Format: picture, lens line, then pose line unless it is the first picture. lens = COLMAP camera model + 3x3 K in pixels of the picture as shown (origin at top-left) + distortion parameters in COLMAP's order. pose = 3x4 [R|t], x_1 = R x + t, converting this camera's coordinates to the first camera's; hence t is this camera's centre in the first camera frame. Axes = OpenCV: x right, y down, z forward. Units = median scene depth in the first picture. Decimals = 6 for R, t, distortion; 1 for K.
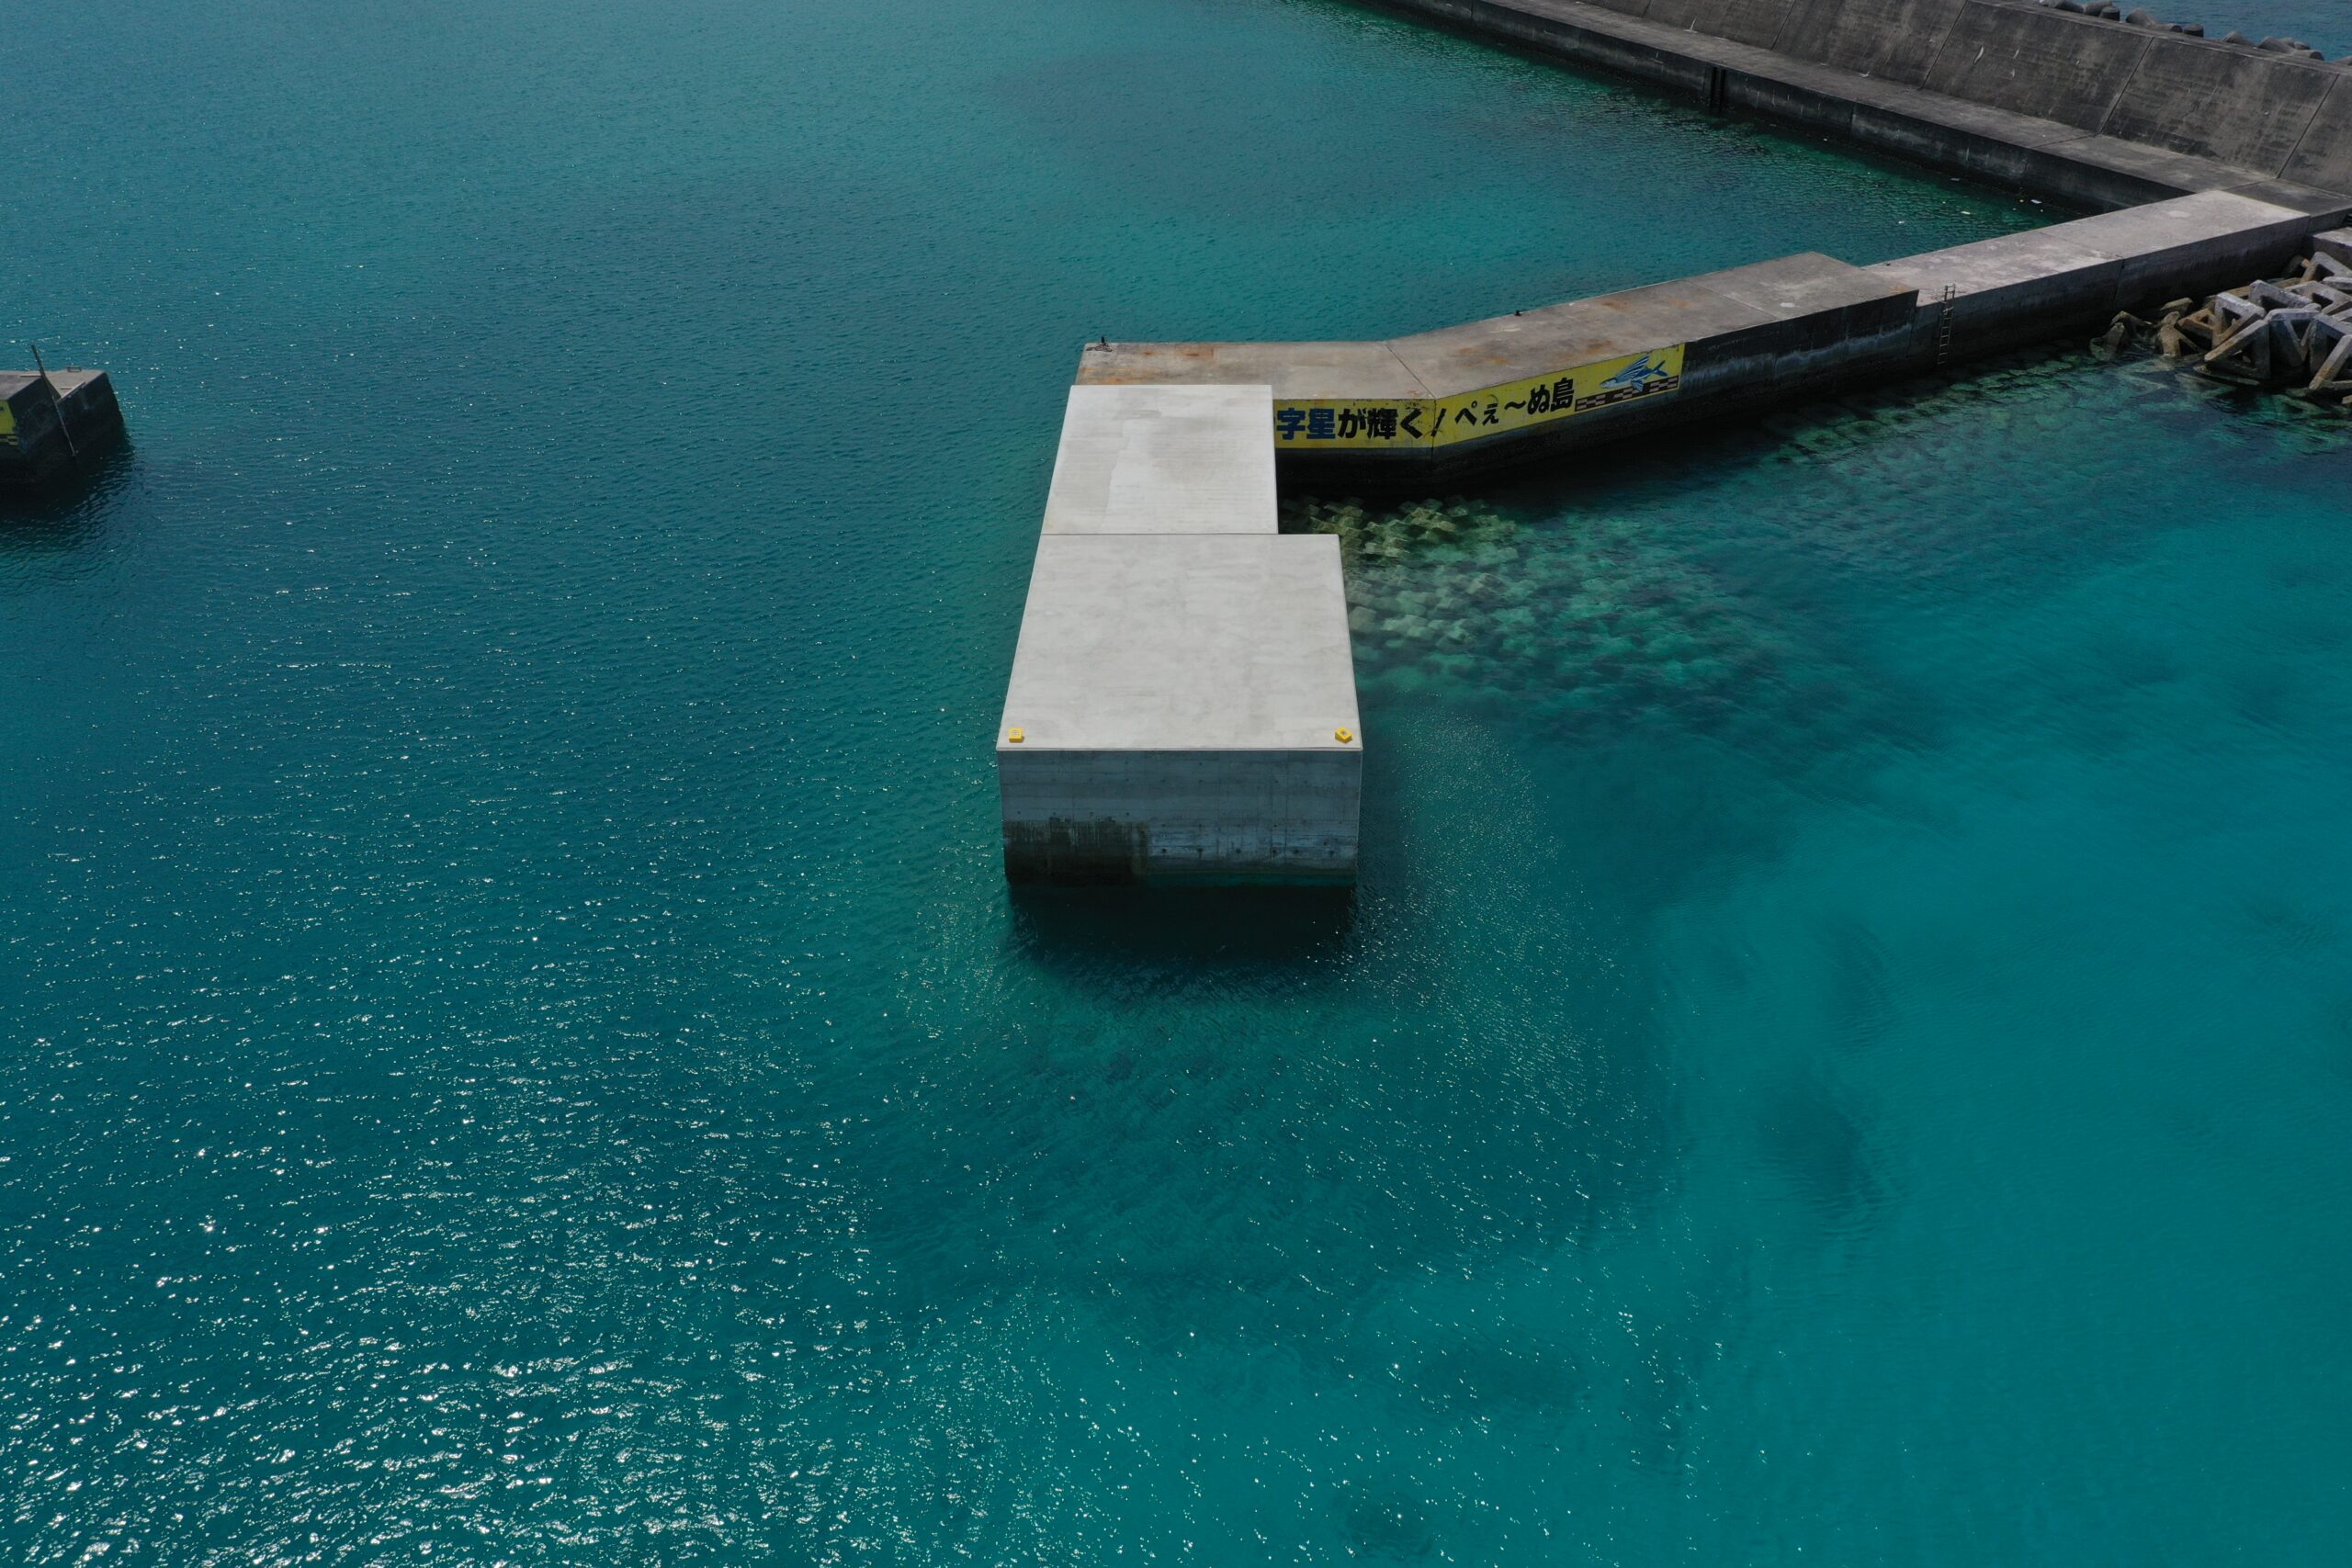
lens RADIAL K [[1882.9, 0, 1170.1], [0, 1882.9, 740.3], [0, 0, 1]] dist [-0.003334, -0.007568]
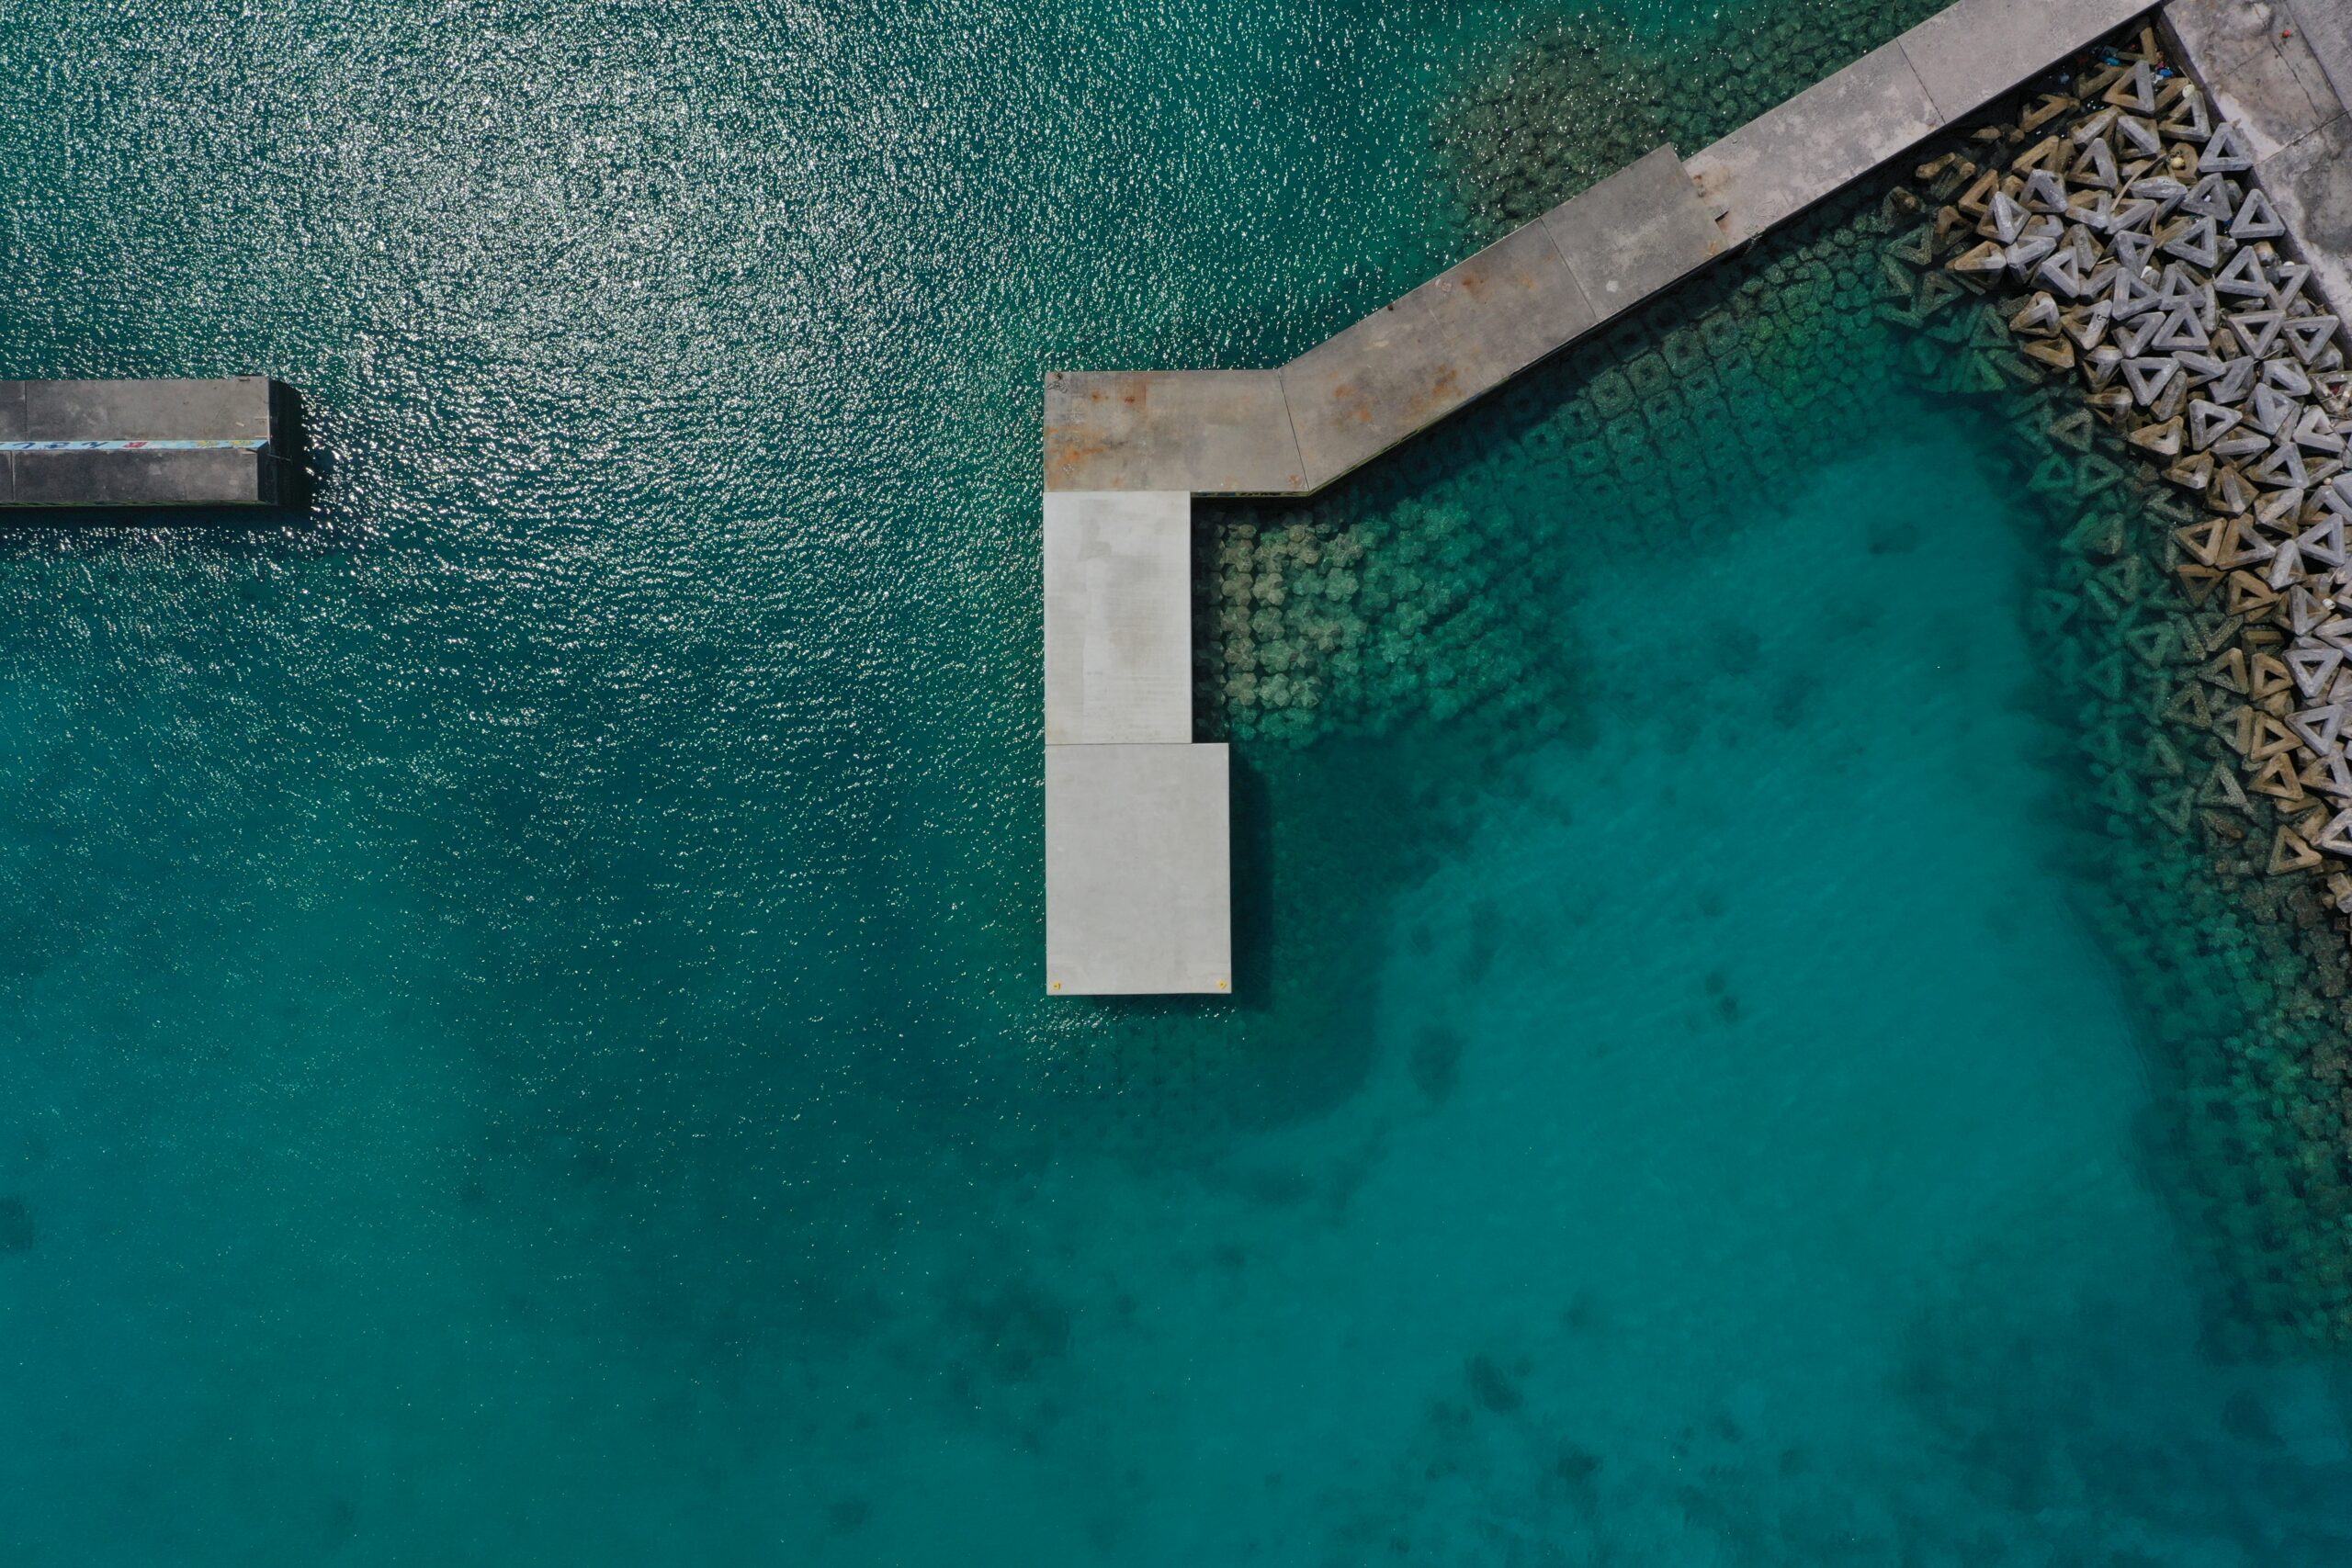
lens RADIAL K [[1882.9, 0, 1170.1], [0, 1882.9, 740.3], [0, 0, 1]] dist [-0.003334, -0.007568]
pose [[0.999184, -0.038881, 0.010947, 0.017175], [0.009784, 0.495924, 0.868311, -1.259370], [-0.039189, -0.867495, 0.495899, 0.161627]]
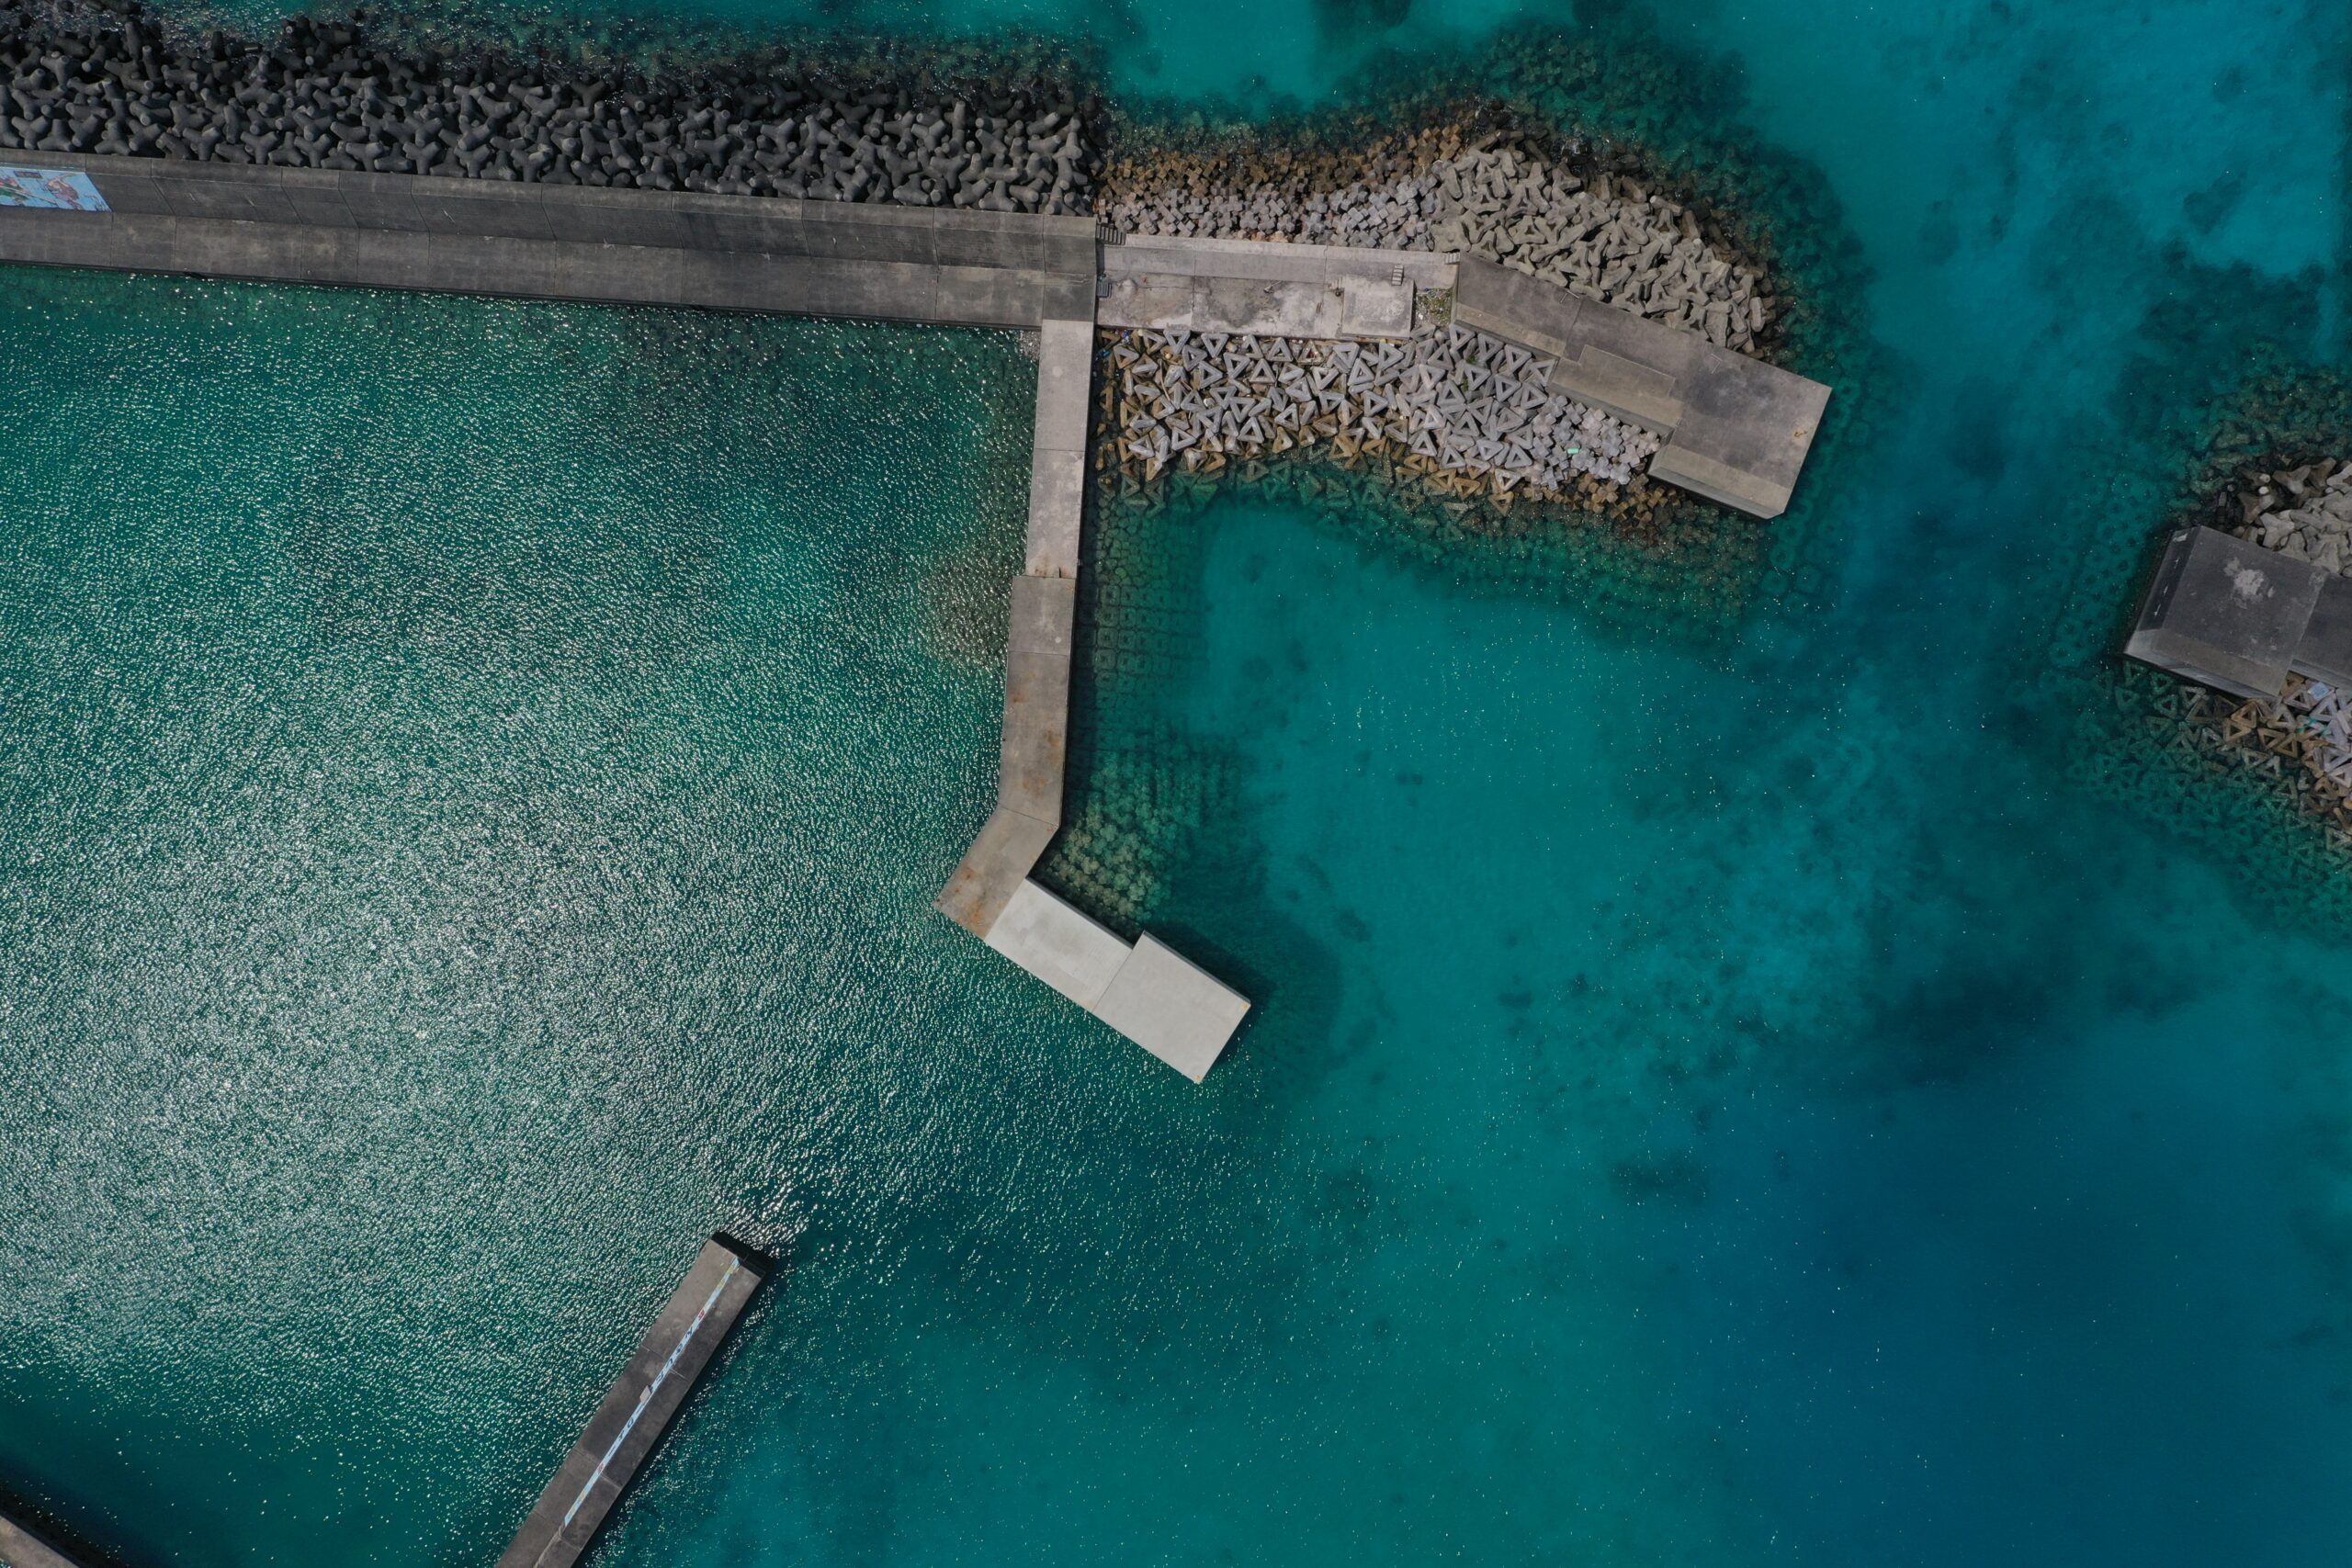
lens RADIAL K [[1882.9, 0, 1170.1], [0, 1882.9, 740.3], [0, 0, 1]] dist [-0.003334, -0.007568]
pose [[0.525284, -0.850864, 0.010389, 0.294451], [0.431306, 0.276753, 0.858710, -2.387885], [-0.733521, -0.446585, 0.512356, -0.418862]]
